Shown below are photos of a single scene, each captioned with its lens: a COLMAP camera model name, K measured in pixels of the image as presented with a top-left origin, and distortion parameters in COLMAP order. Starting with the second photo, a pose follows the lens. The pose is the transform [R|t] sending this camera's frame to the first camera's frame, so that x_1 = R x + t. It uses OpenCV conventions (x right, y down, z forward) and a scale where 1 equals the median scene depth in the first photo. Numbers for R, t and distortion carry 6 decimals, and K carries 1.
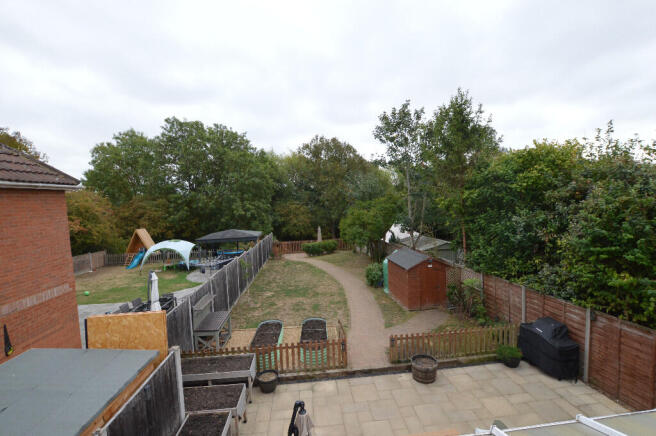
lens RADIAL K [[292.9, 0, 330.4], [0, 292.9, 219.4], [0, 0, 1]] dist [-0.035286, 0.005685]
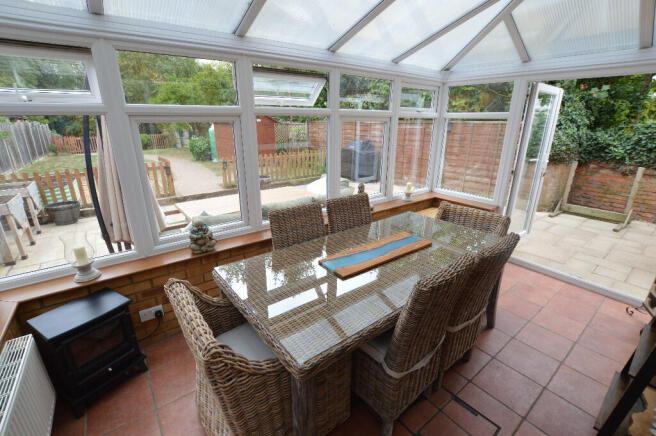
lens RADIAL K [[292.9, 0, 330.4], [0, 292.9, 219.4], [0, 0, 1]] dist [-0.035286, 0.005685]
pose [[0.843926, -0.137155, 0.518631, -0.005546], [0.004536, 0.968555, 0.248758, 0.153750], [-0.536441, -0.207580, 0.818011, -0.001792]]
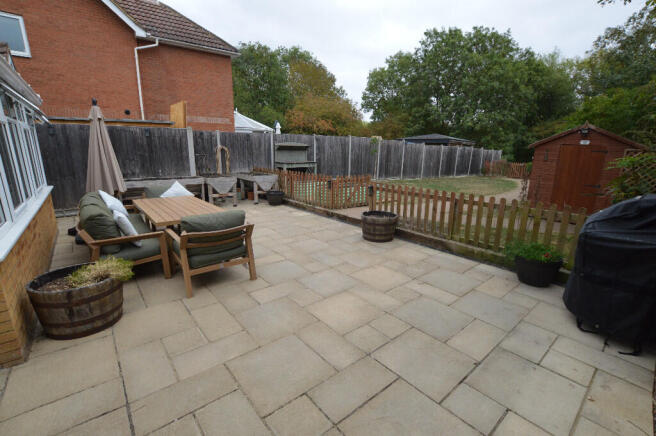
lens RADIAL K [[292.9, 0, 330.4], [0, 292.9, 219.4], [0, 0, 1]] dist [-0.035286, 0.005685]
pose [[0.577678, 0.242680, -0.779355, 0.357097], [-0.088609, 0.967784, 0.235675, 0.148633], [0.811441, -0.067087, 0.580571, 0.211307]]
